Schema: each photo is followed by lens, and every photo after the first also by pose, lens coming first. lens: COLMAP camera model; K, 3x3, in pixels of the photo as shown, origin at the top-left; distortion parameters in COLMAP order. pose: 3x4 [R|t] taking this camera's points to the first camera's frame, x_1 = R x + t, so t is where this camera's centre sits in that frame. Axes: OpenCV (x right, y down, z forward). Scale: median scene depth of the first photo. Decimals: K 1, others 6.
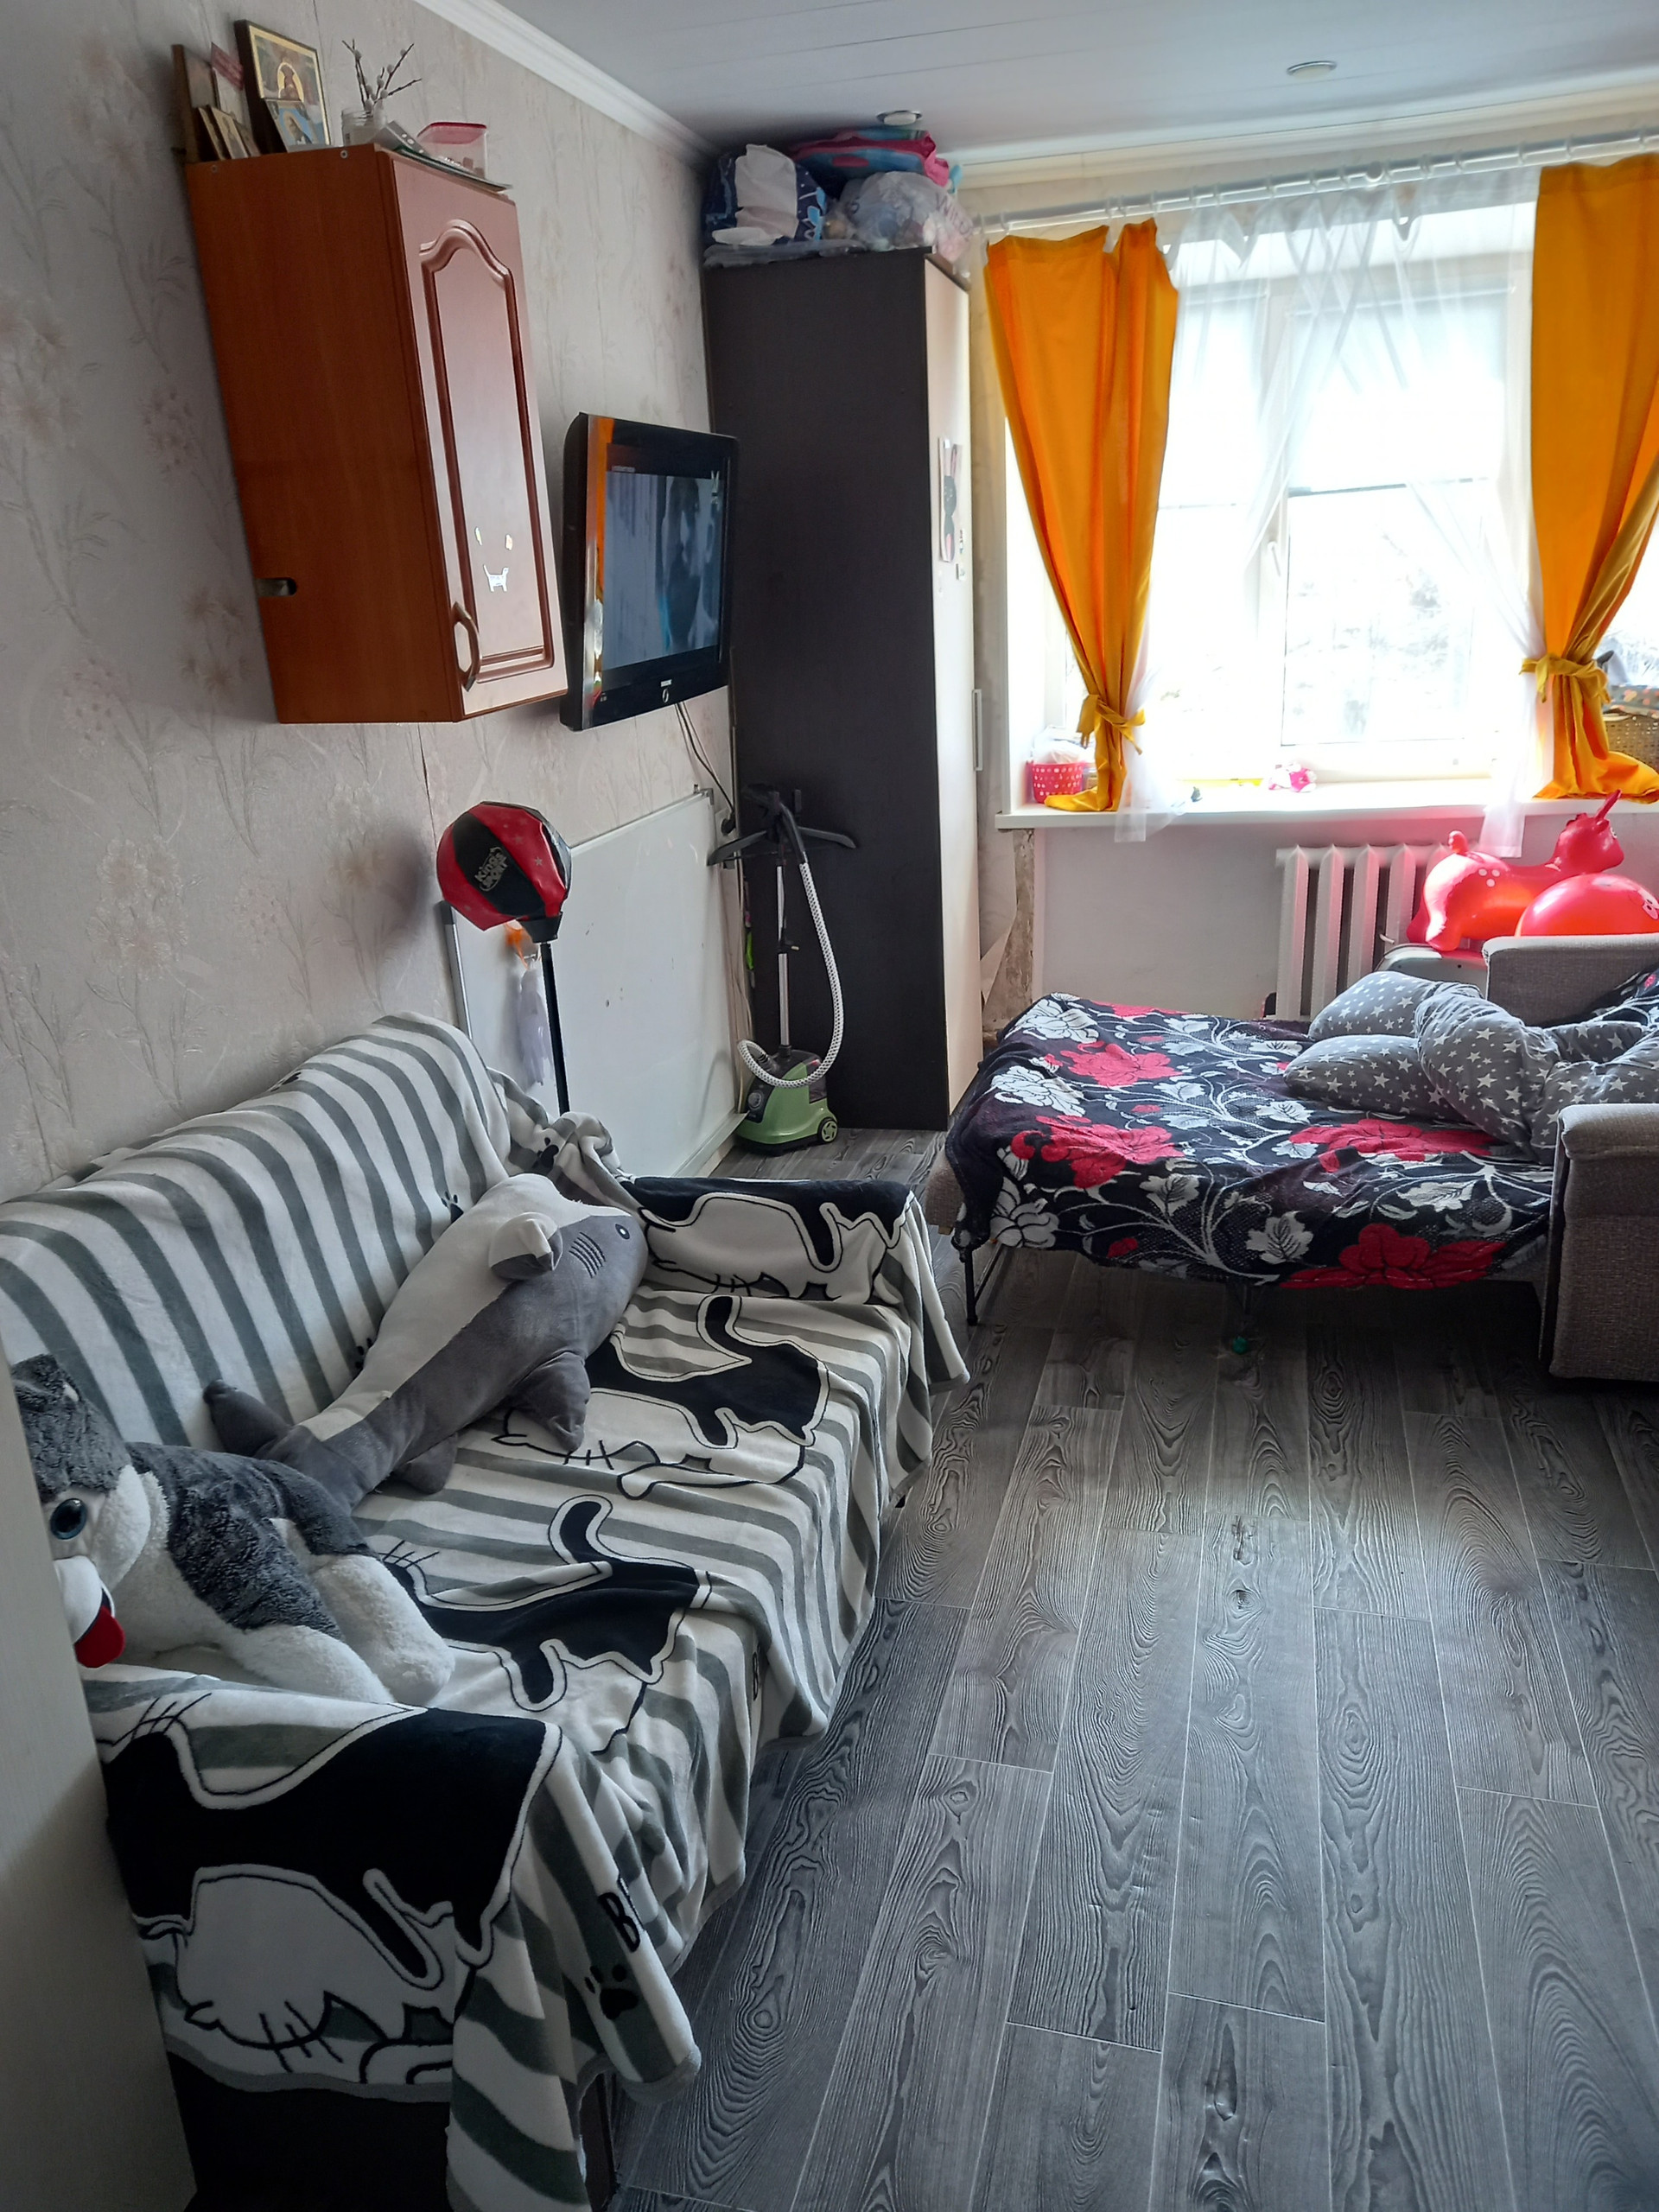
lens RADIAL K [[1587.7, 0, 832.5], [0, 1587.7, 1112.6], [0, 0, 1]] dist [0.004131, 0.000231]
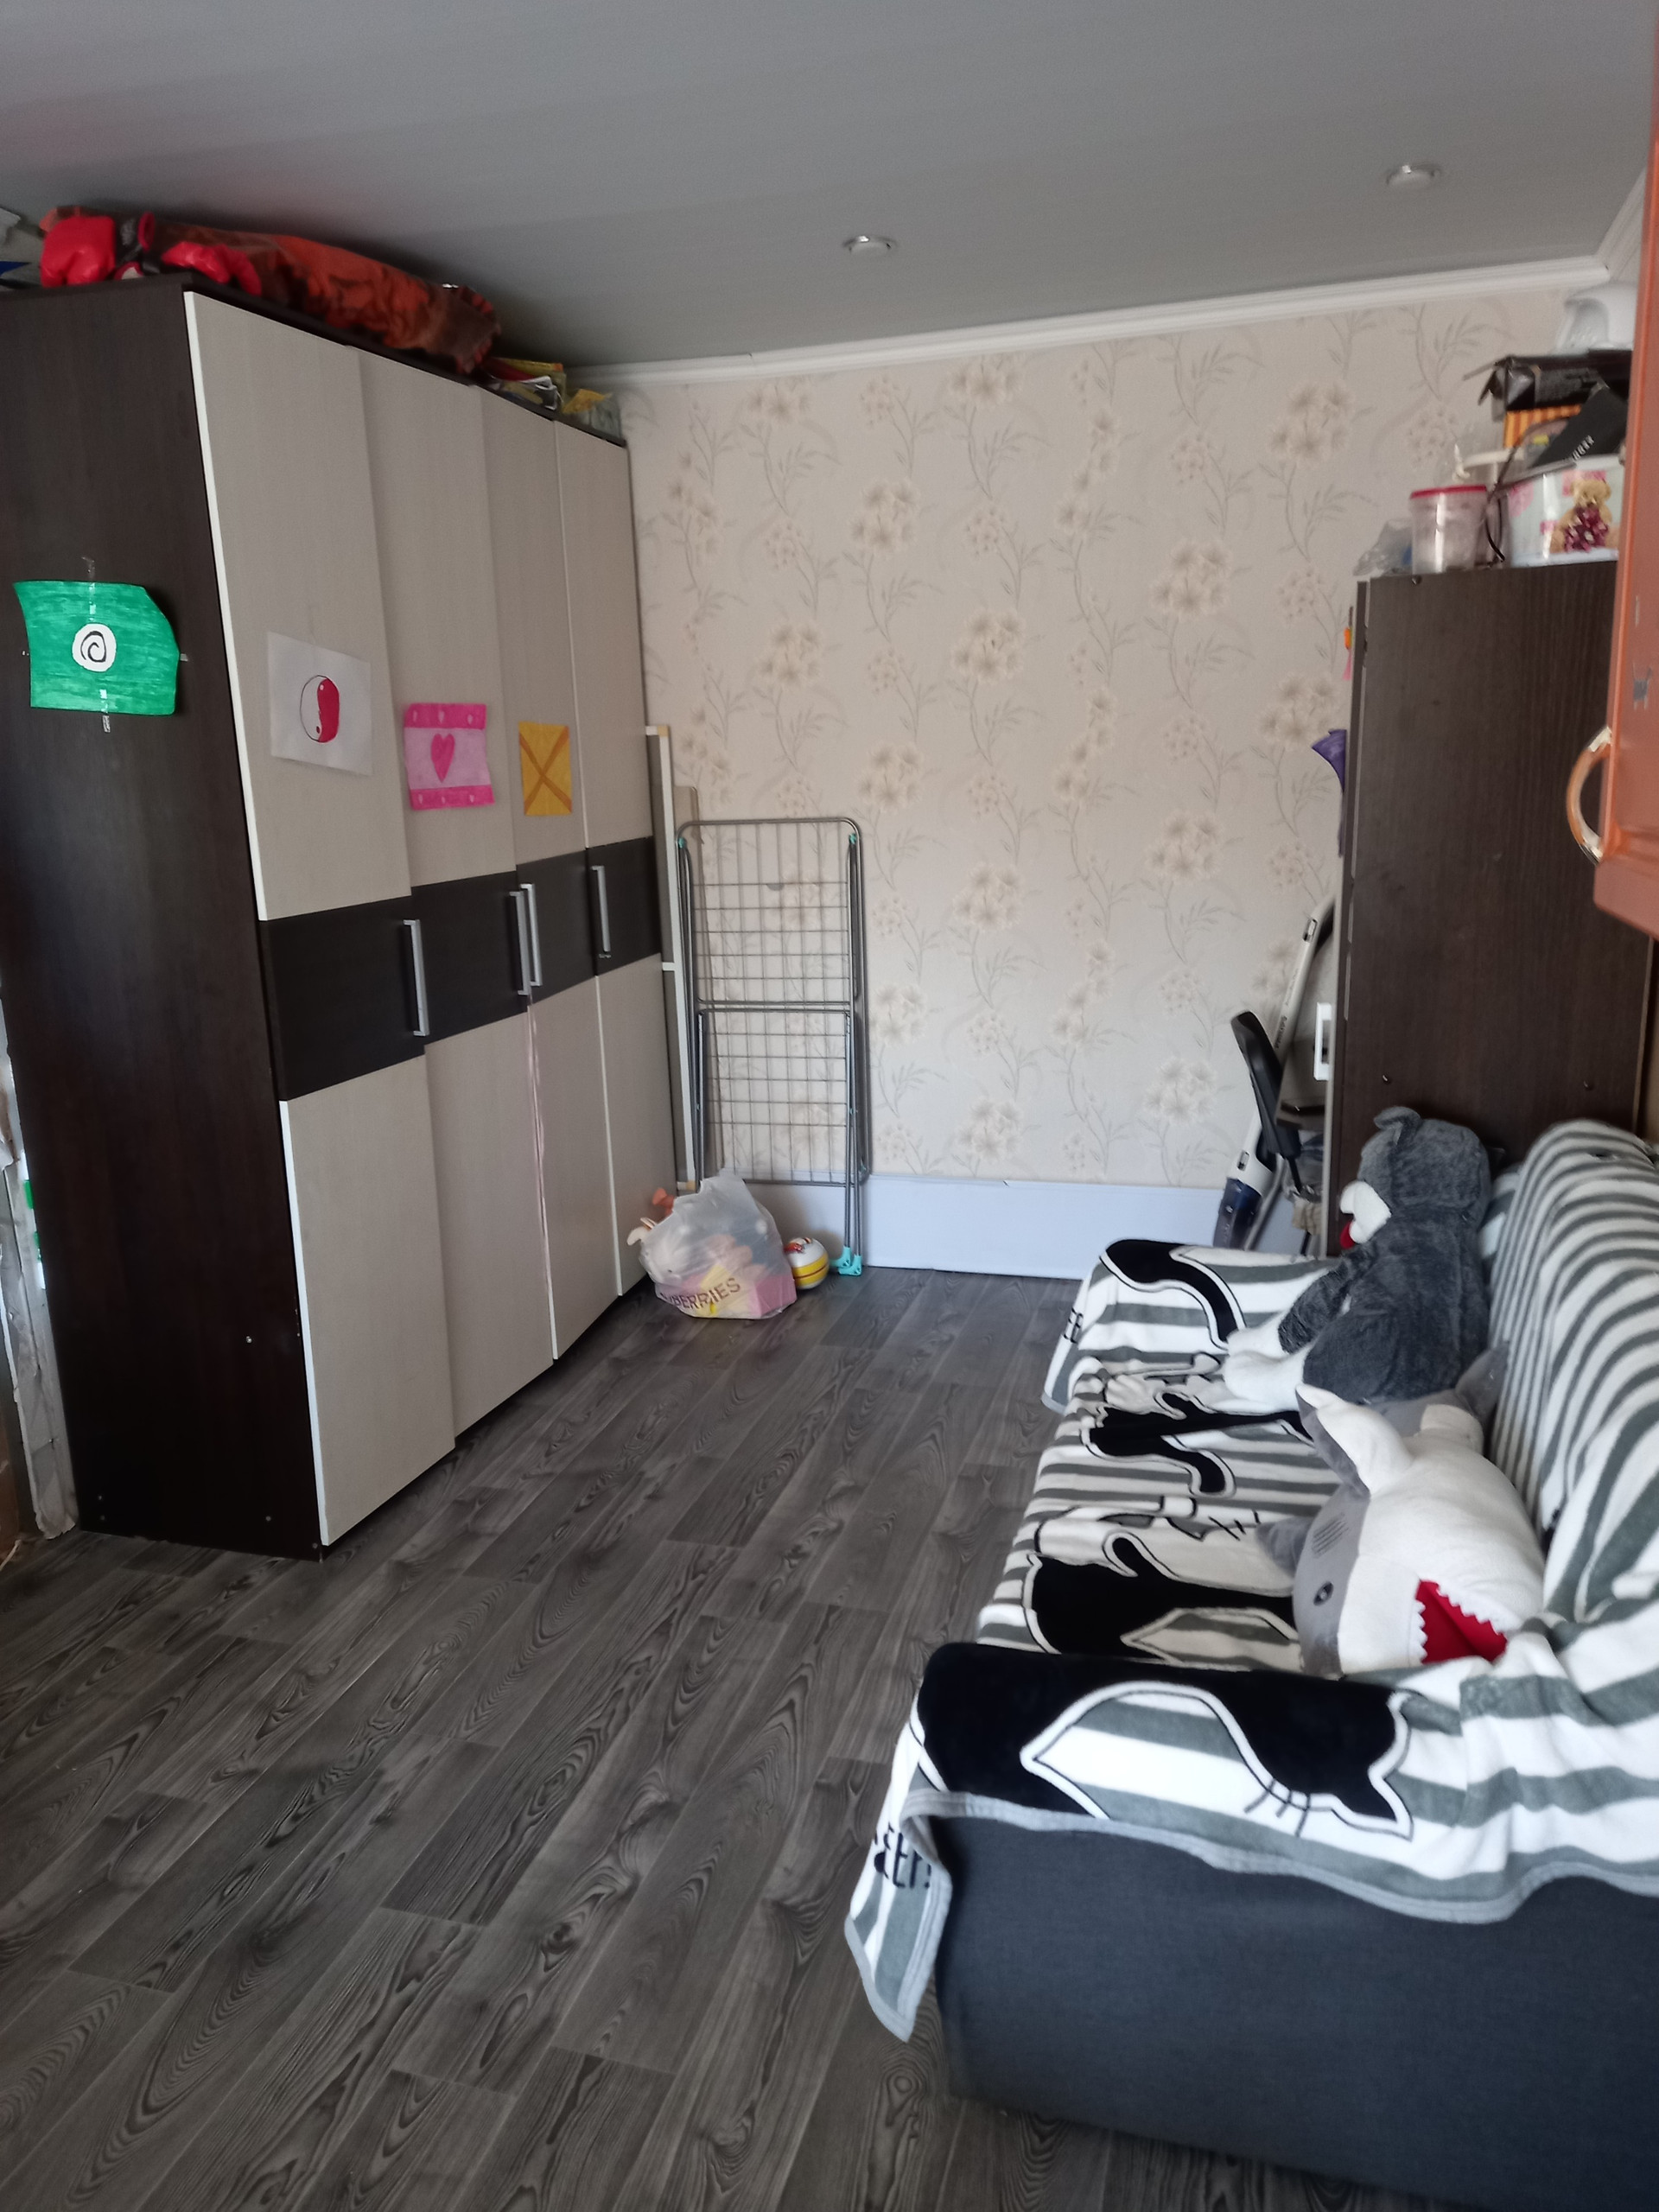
lens RADIAL K [[1587.7, 0, 829.2], [0, 1587.7, 1108.5], [0, 0, 1]] dist [0.004131, 0.000231]
pose [[-0.994662, 0.089450, 0.051437, 0.036926], [0.103130, 0.845634, 0.523706, -0.598036], [0.003348, 0.526215, -0.850345, 1.767468]]
